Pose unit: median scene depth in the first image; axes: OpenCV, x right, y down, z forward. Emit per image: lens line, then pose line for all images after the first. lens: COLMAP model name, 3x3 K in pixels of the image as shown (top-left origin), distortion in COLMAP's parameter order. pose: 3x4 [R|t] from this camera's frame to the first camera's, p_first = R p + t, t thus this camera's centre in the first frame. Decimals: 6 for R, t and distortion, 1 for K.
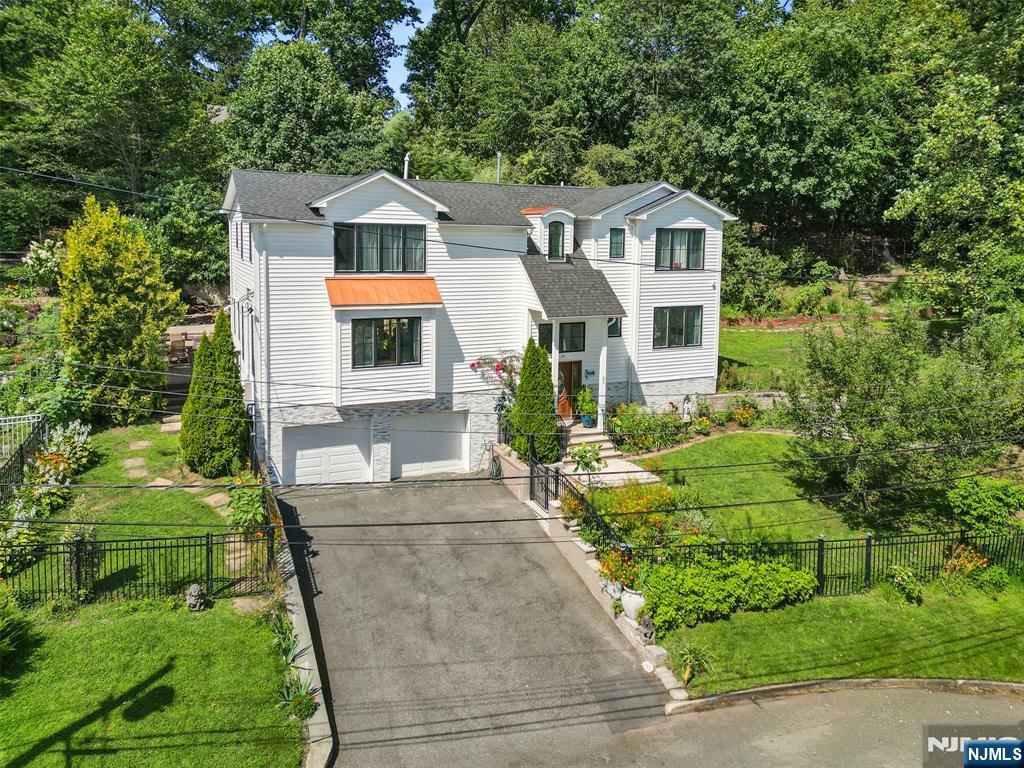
lens RADIAL K [[788.9, 0, 509.2], [0, 788.9, 294.1], [0, 0, 1]] dist [0.092312, -0.102173]
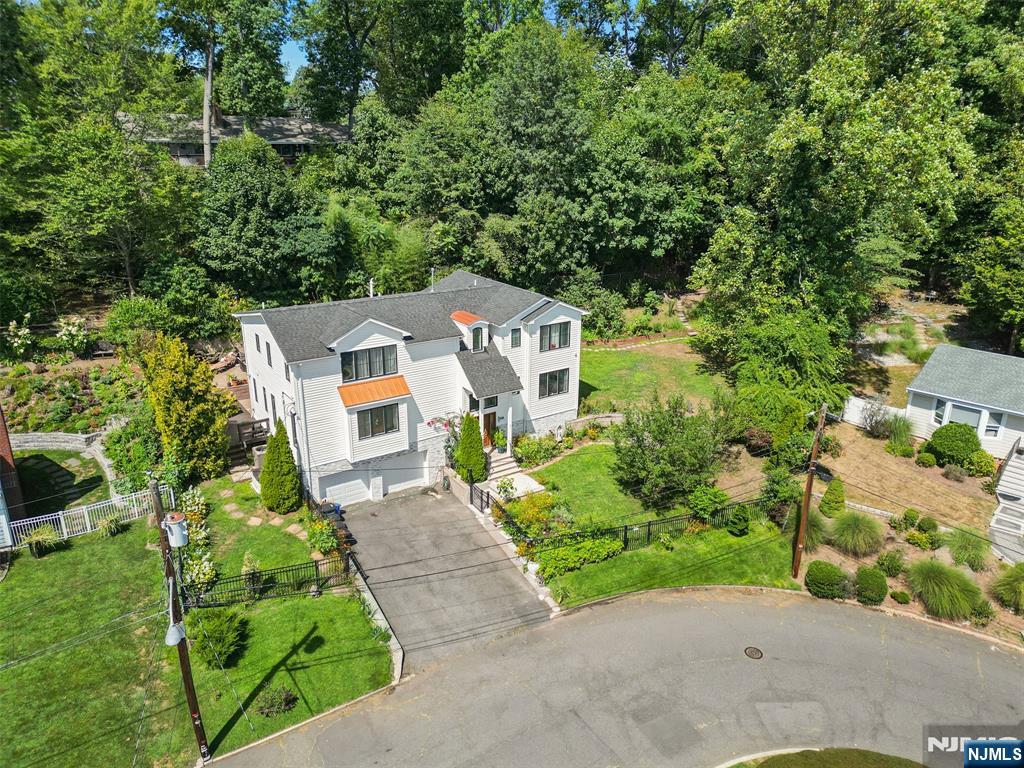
lens RADIAL K [[770.7, 0, 527.3], [0, 770.7, 386.1], [0, 0, 1]] dist [0.070763, -0.004147]
pose [[0.983408, -0.060750, 0.170933, -0.115659], [0.016042, 0.967692, 0.251623, -0.381954], [-0.180697, -0.244706, 0.952611, -0.514895]]
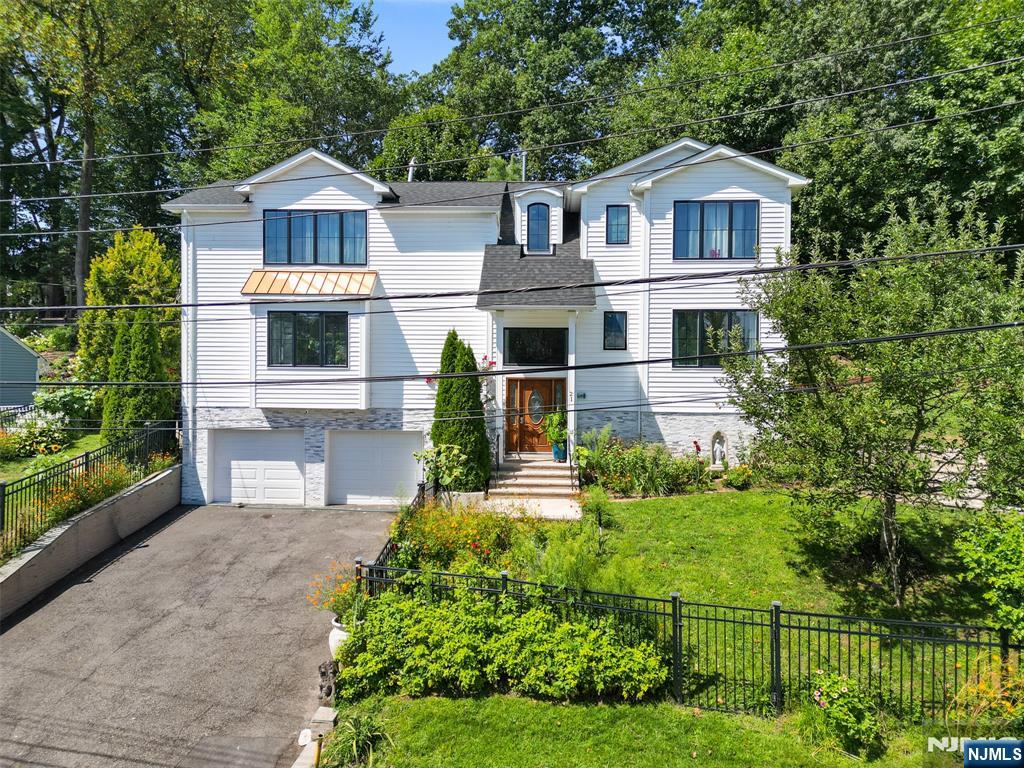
lens RADIAL K [[726.3, 0, 495.6], [0, 726.3, 385.5], [0, 0, 1]] dist [0.043758, -0.000444]
pose [[0.882331, -0.000144, -0.470629, 0.389449], [-0.035658, 0.997105, -0.067157, 0.150680], [0.469276, 0.076036, 0.879772, 0.369297]]
